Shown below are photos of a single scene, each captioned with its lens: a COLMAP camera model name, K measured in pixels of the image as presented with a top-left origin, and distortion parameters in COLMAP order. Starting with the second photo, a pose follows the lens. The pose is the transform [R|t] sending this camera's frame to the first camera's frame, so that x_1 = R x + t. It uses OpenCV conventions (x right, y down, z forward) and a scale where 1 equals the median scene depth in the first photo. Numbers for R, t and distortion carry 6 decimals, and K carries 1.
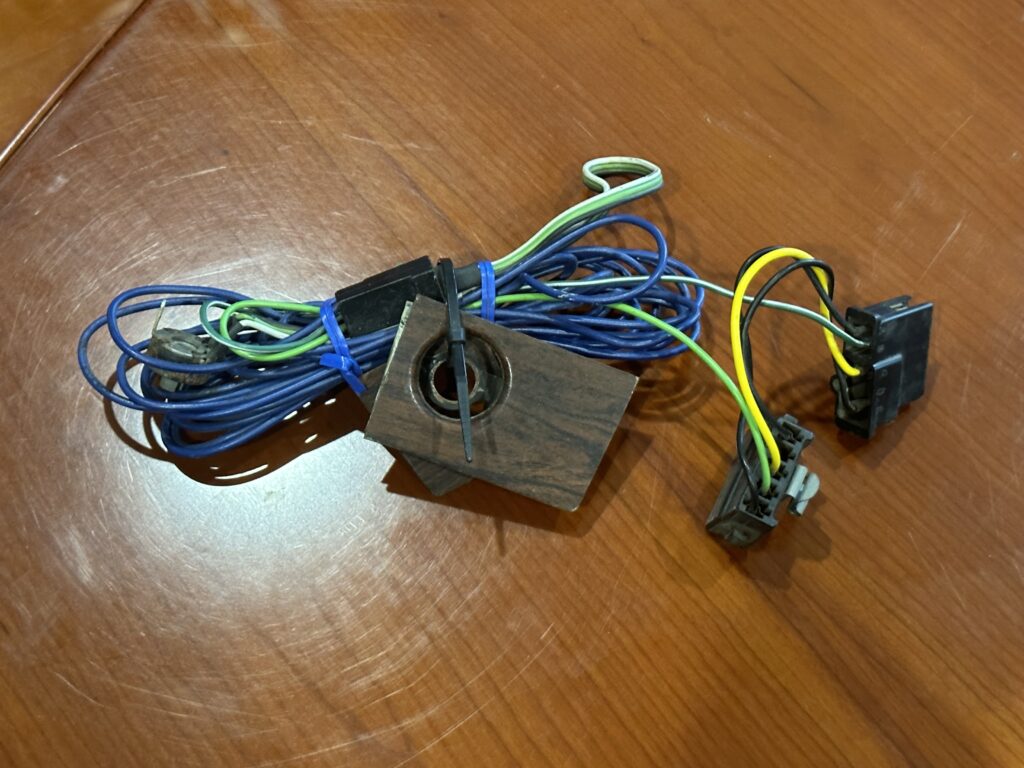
lens RADIAL K [[1762.6, 0, 509.9], [0, 1762.6, 383.9], [0, 0, 1]] dist [0.155864, 0.000000]
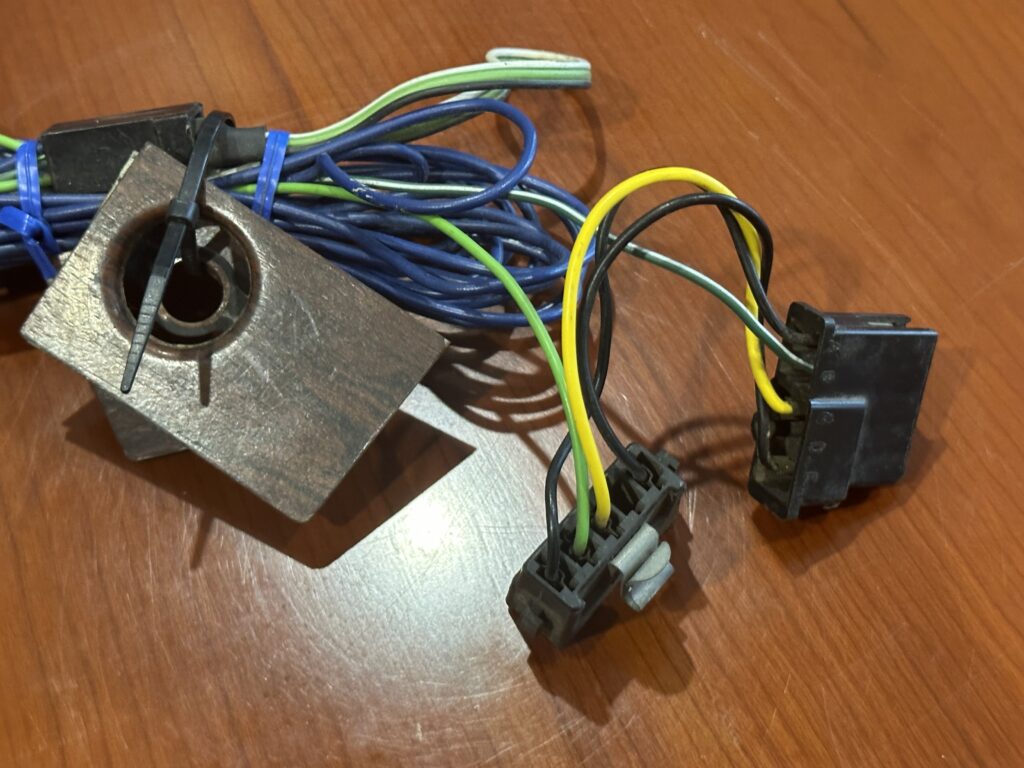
lens RADIAL K [[1762.6, 0, 514.7], [0, 1762.6, 383.9], [0, 0, 1]] dist [0.155864, 0.000000]
pose [[0.961935, 0.215800, -0.167665, 0.204425], [-0.230334, 0.970408, -0.072481, 0.051661], [0.147062, 0.108341, 0.983176, 0.371581]]
